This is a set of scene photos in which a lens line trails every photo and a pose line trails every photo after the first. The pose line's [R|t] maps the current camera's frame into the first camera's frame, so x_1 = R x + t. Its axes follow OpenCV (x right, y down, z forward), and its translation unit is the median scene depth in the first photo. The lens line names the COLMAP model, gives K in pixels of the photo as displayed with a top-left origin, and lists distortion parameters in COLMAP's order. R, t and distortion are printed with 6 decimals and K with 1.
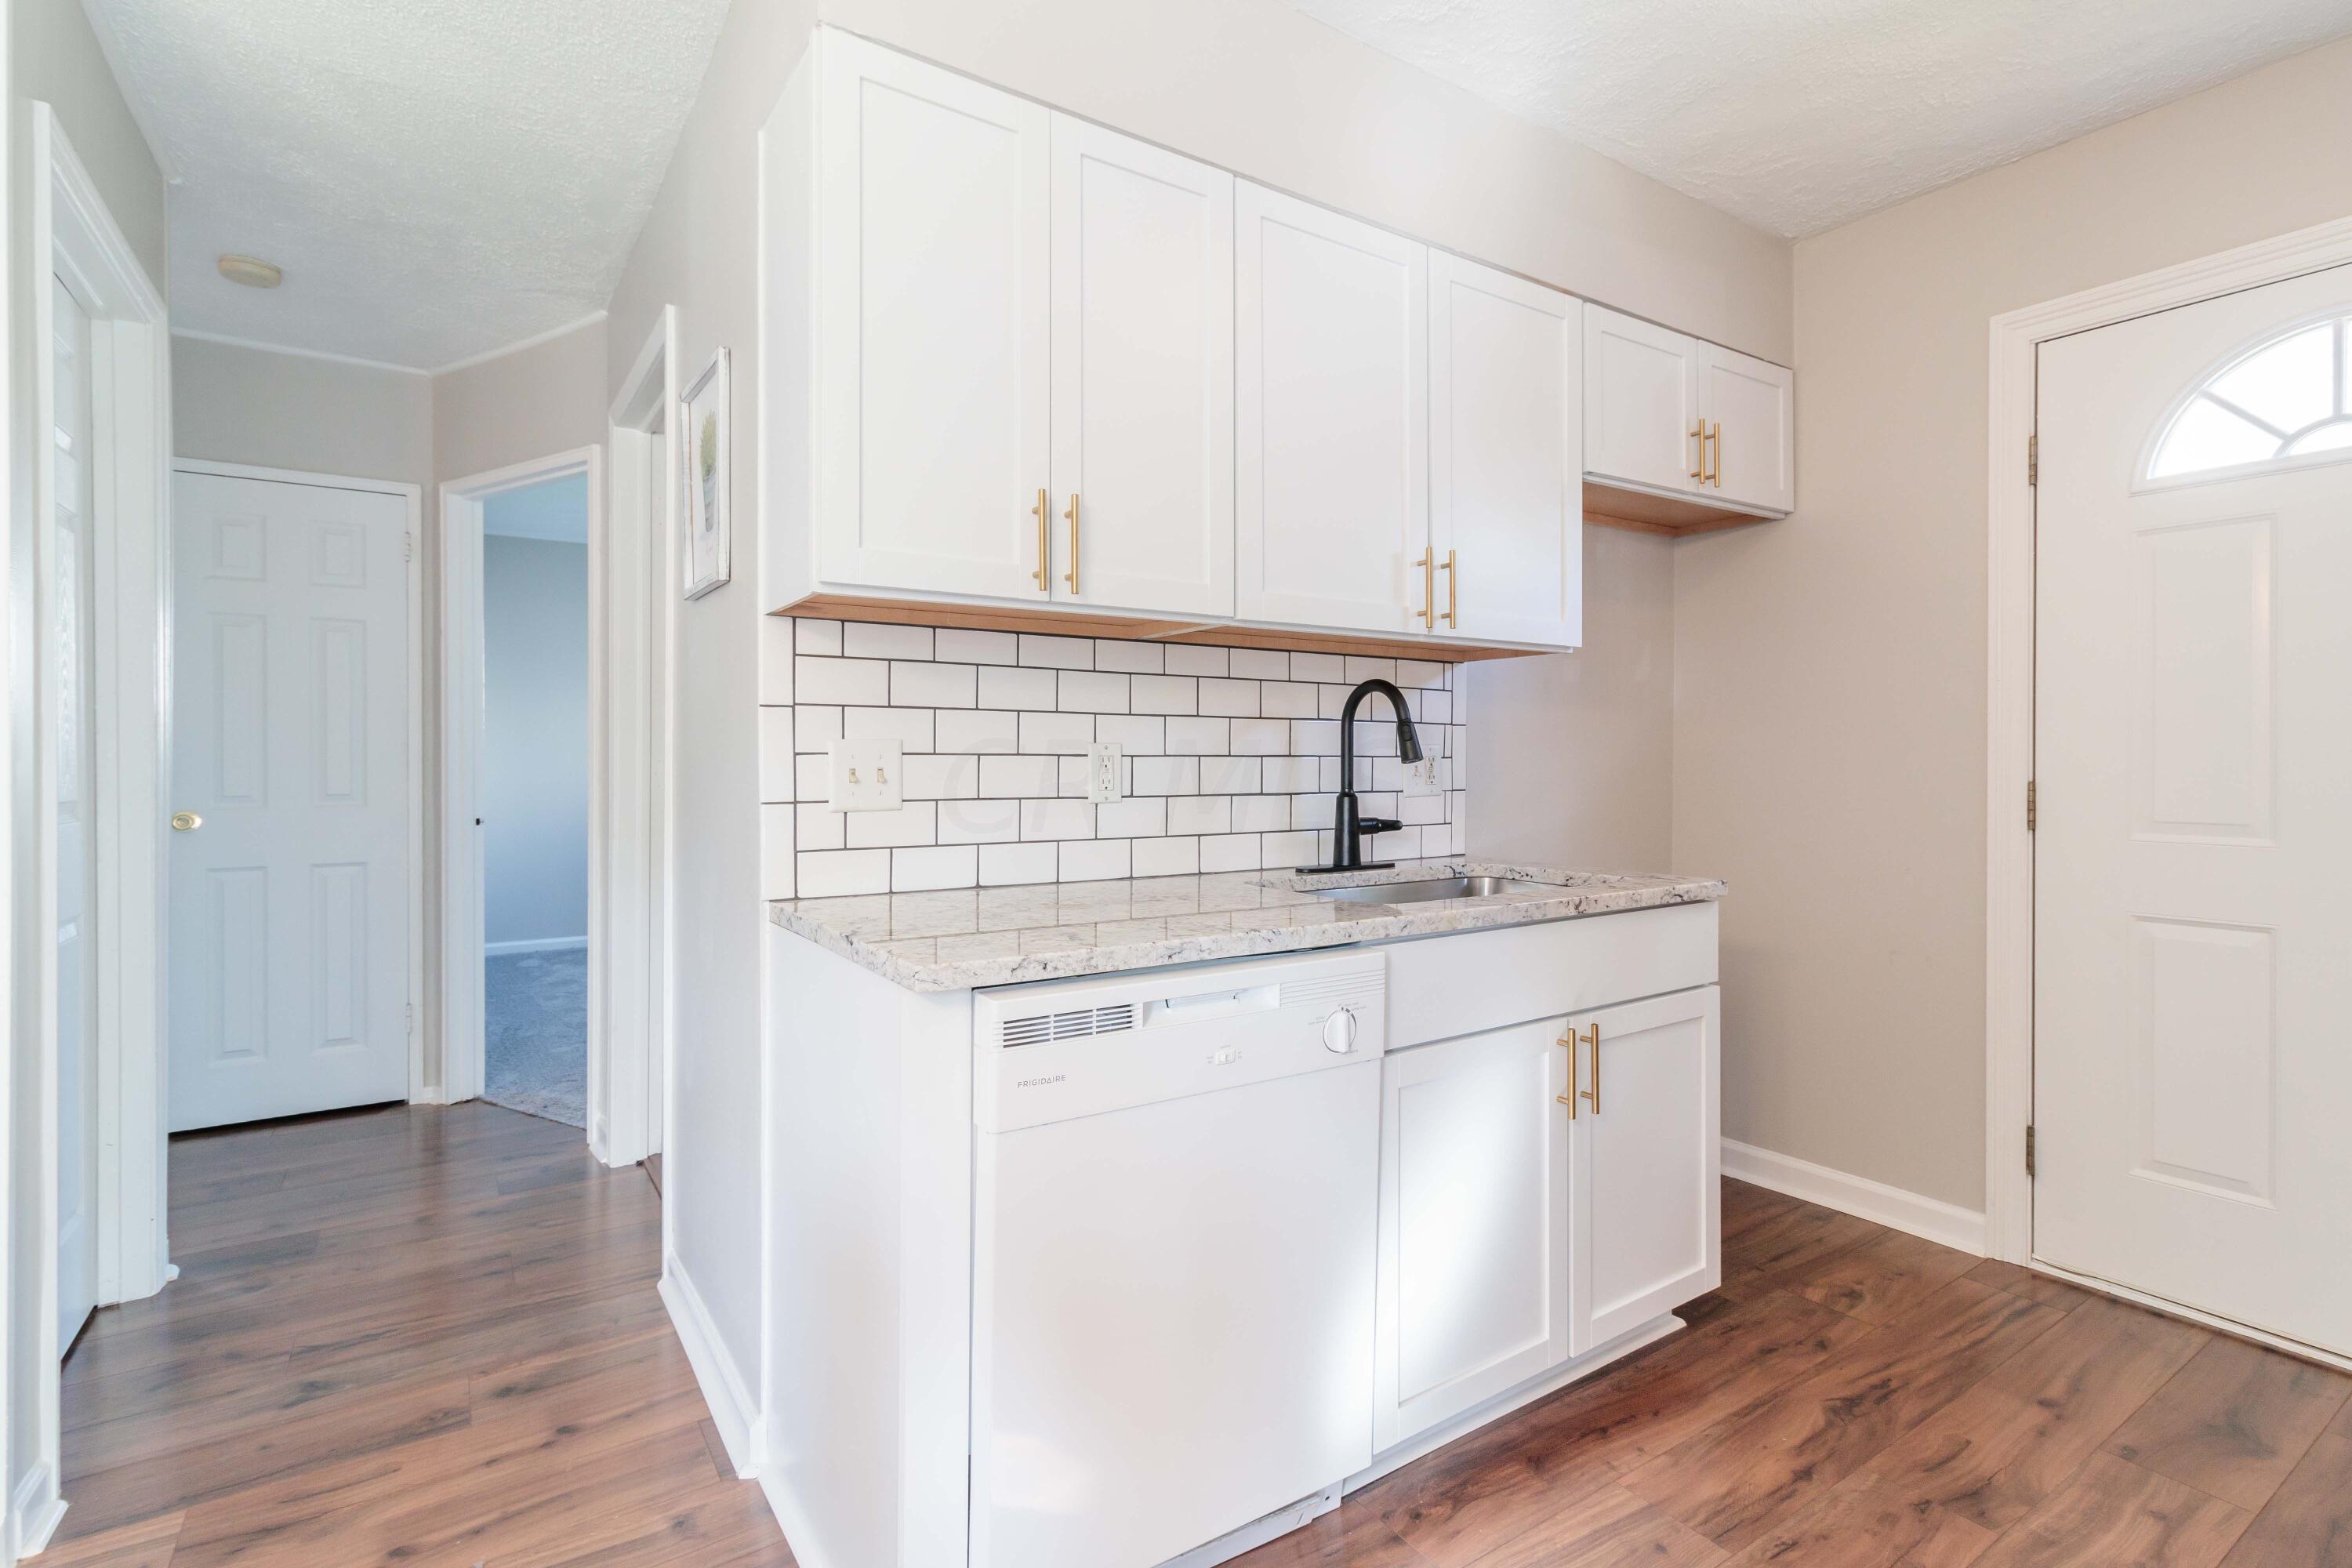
lens RADIAL K [[1097.5, 0, 1177.1], [0, 1097.5, 760.3], [0, 0, 1]] dist [0.006515, 0.000716]
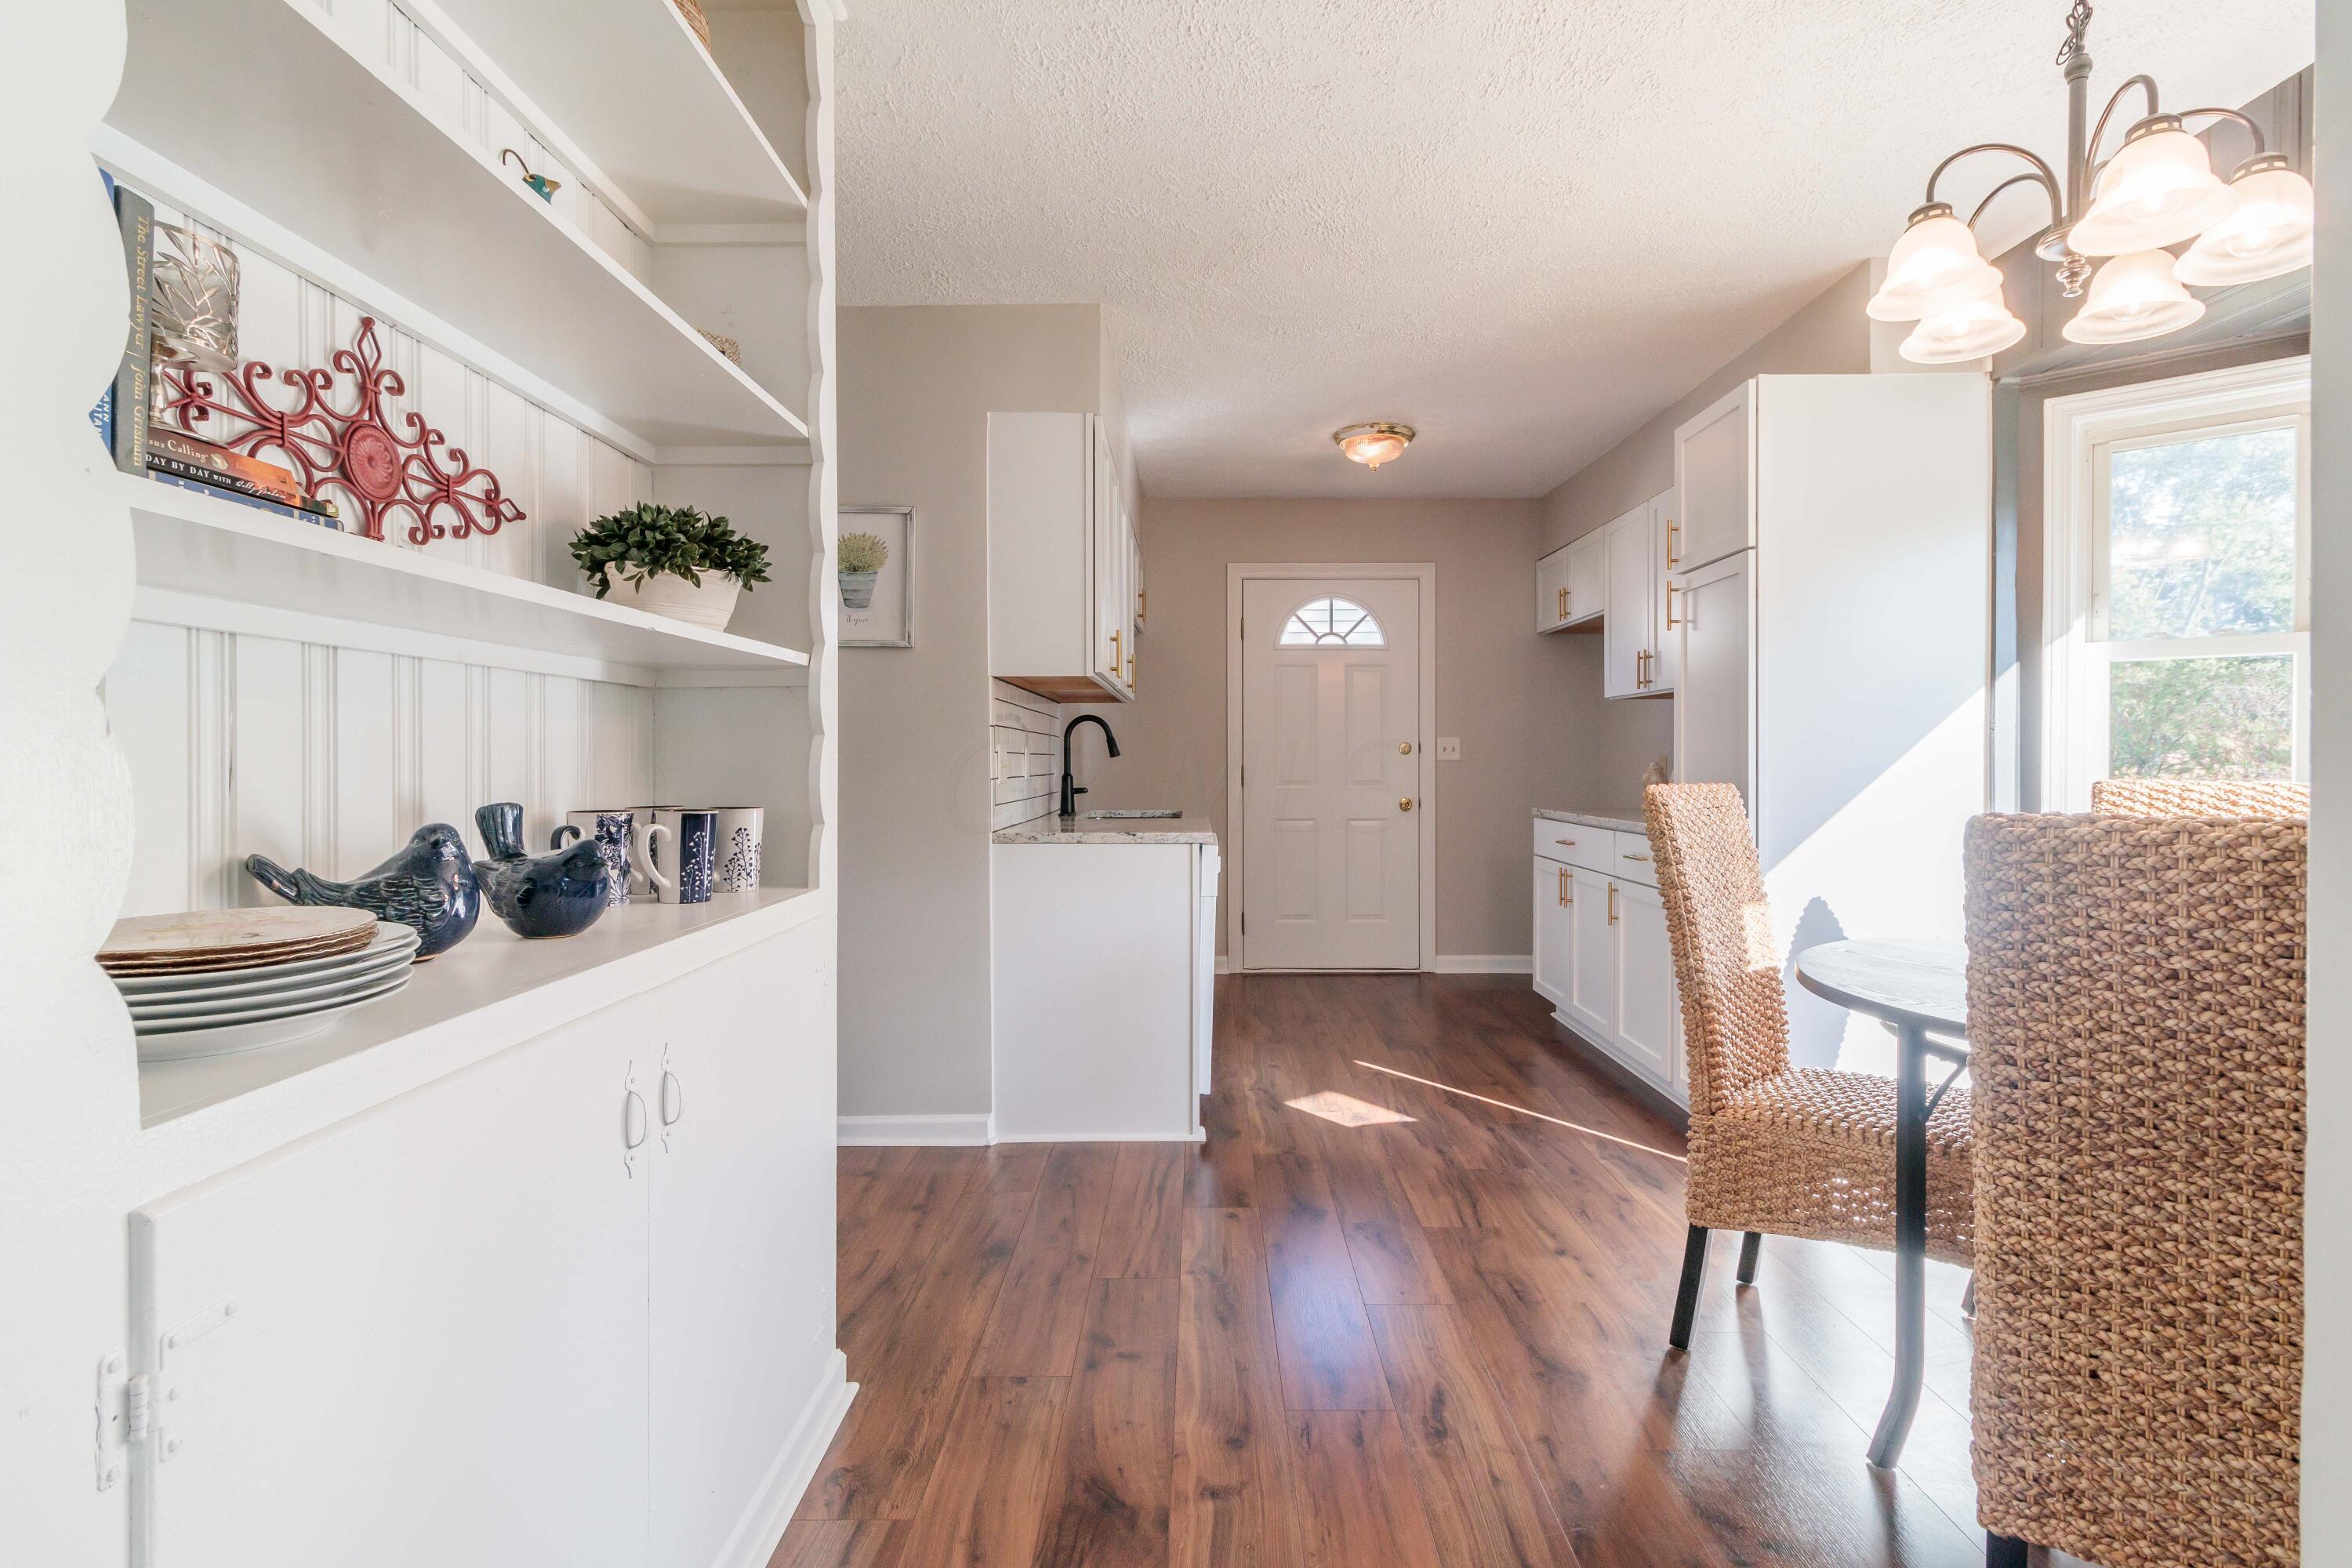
lens RADIAL K [[1097.5, 0, 1190.9], [0, 1097.5, 767.1], [0, 0, 1]] dist [0.006515, 0.000716]
pose [[0.563192, -0.008117, 0.826286, -1.414412], [0.003523, 0.999966, 0.007422, 0.005070], [-0.826319, -0.001270, 0.563202, -0.260289]]
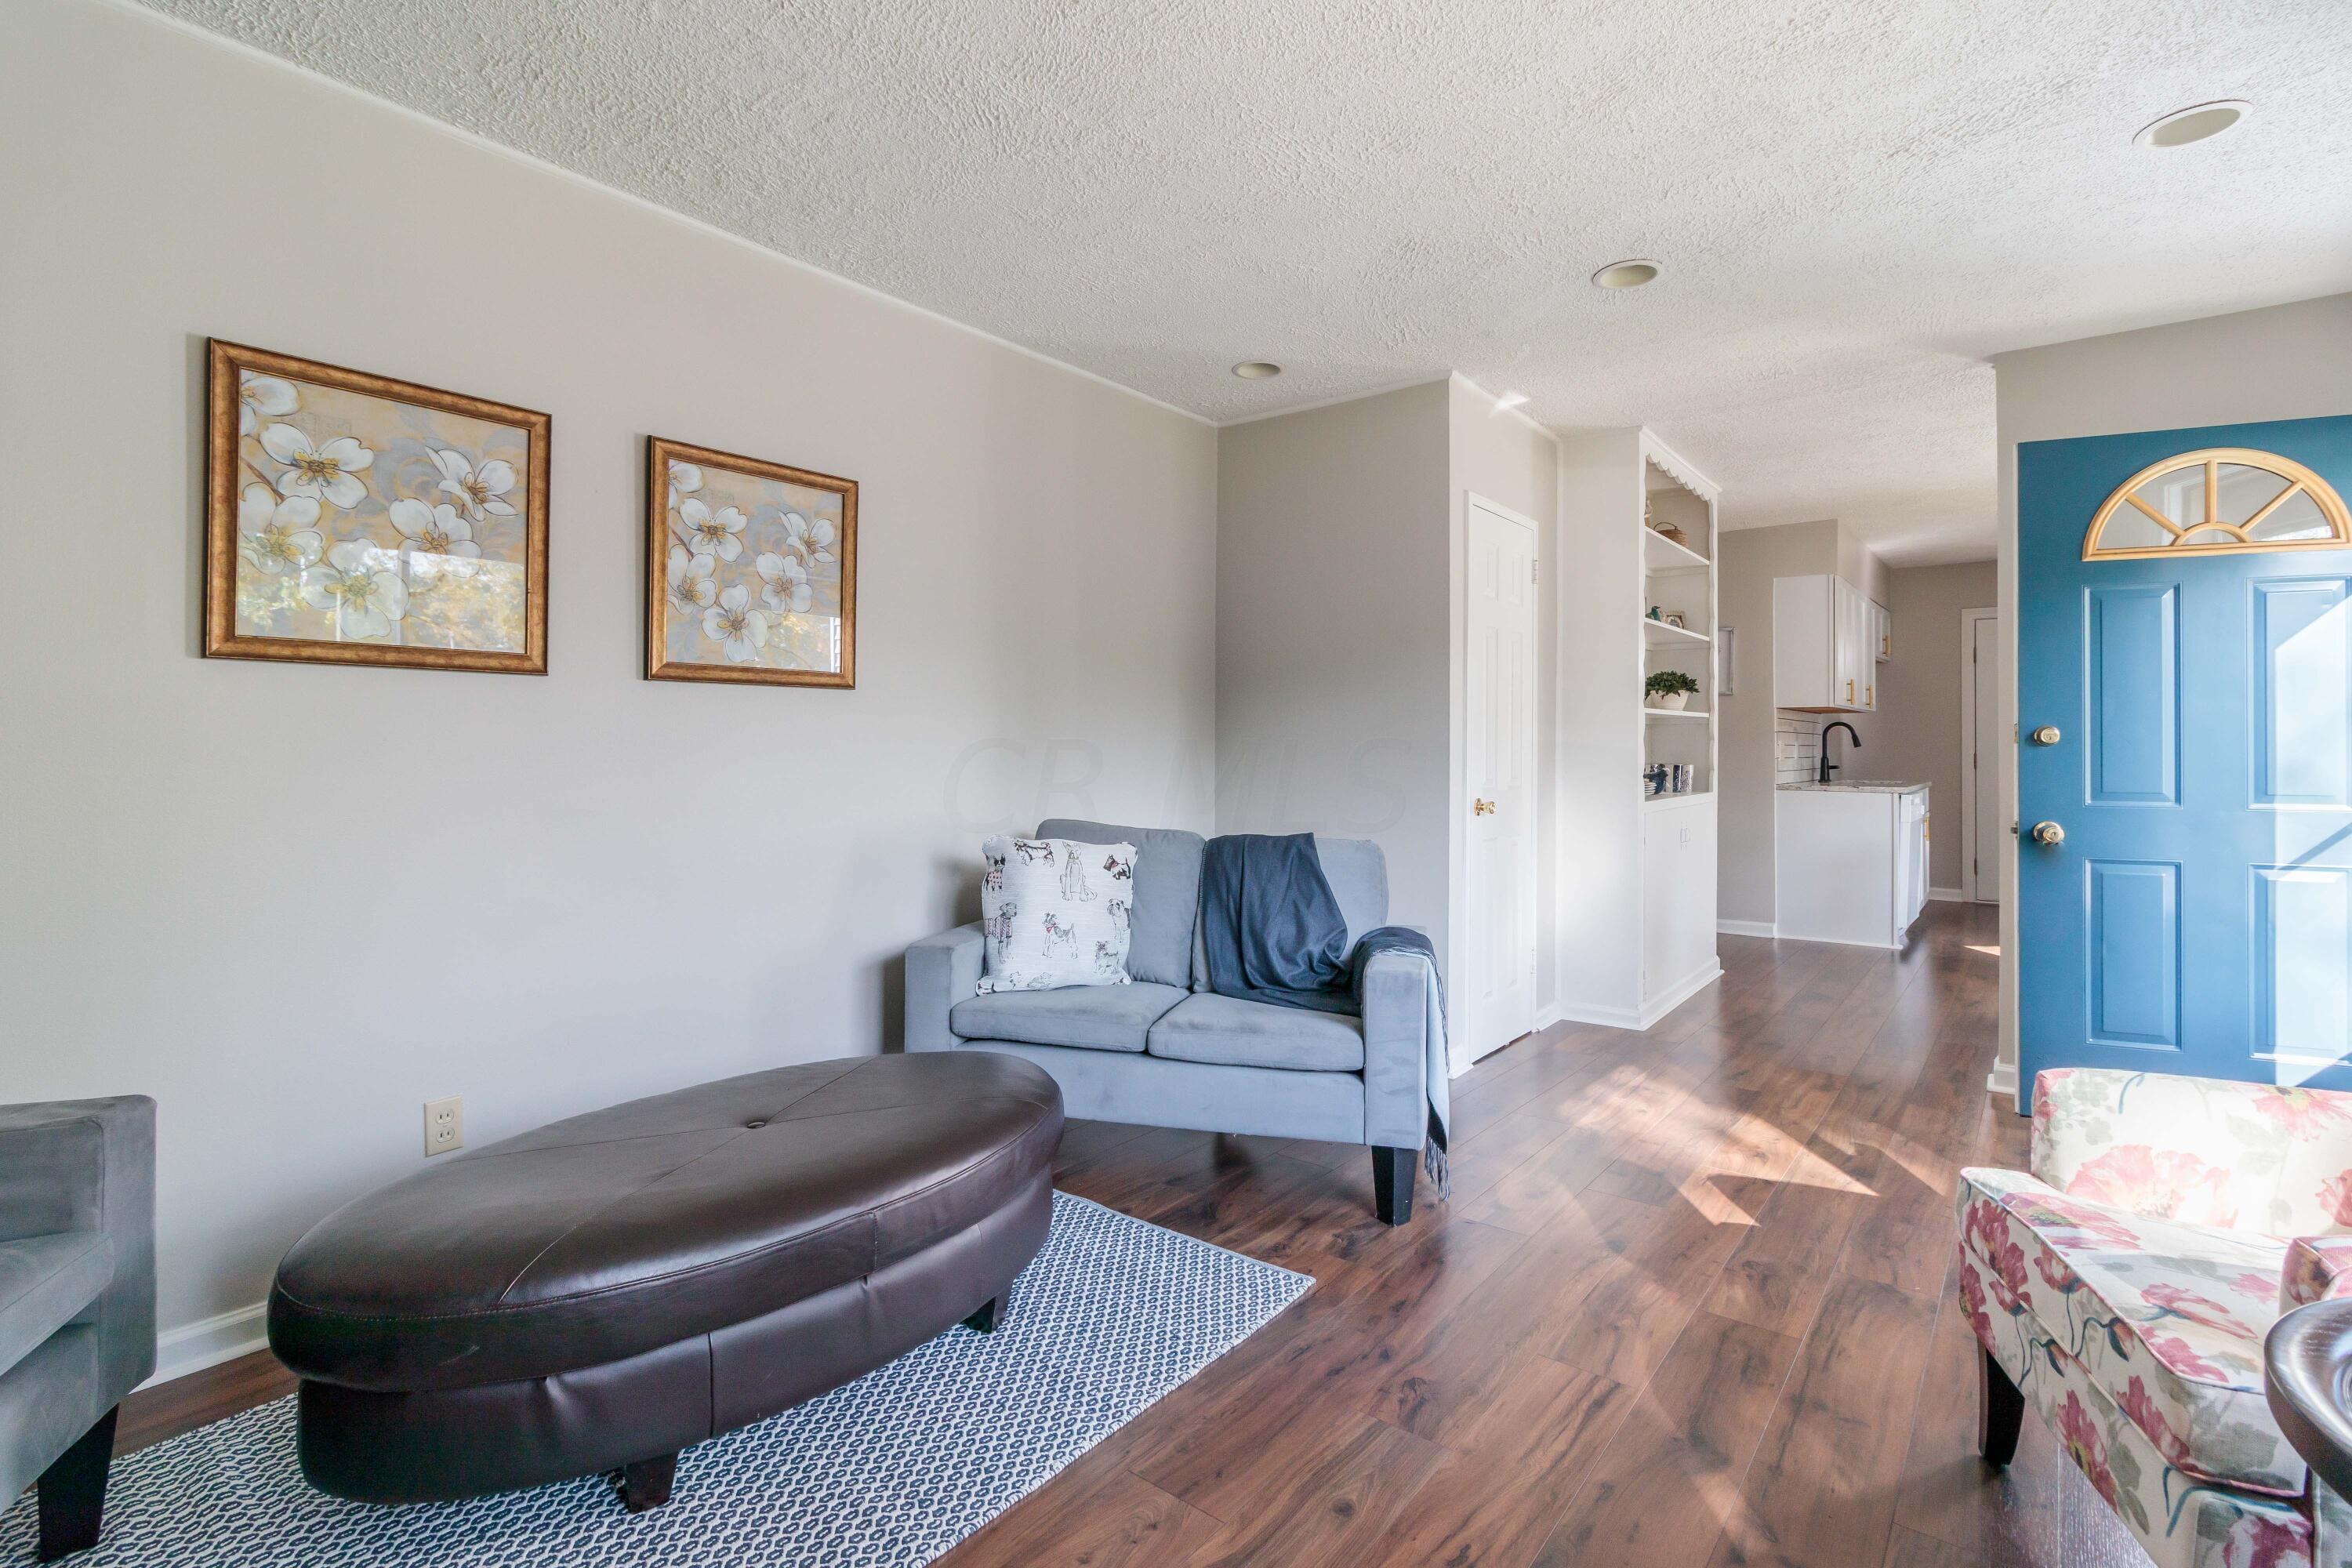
lens RADIAL K [[1097.5, 0, 1193.0], [0, 1097.5, 738.0], [0, 0, 1]] dist [0.006515, 0.000716]
pose [[0.951657, 0.002943, 0.307150, -2.825207], [-0.001087, 0.999980, -0.006211, -0.004139], [-0.307162, 0.005577, 0.951641, -1.616944]]
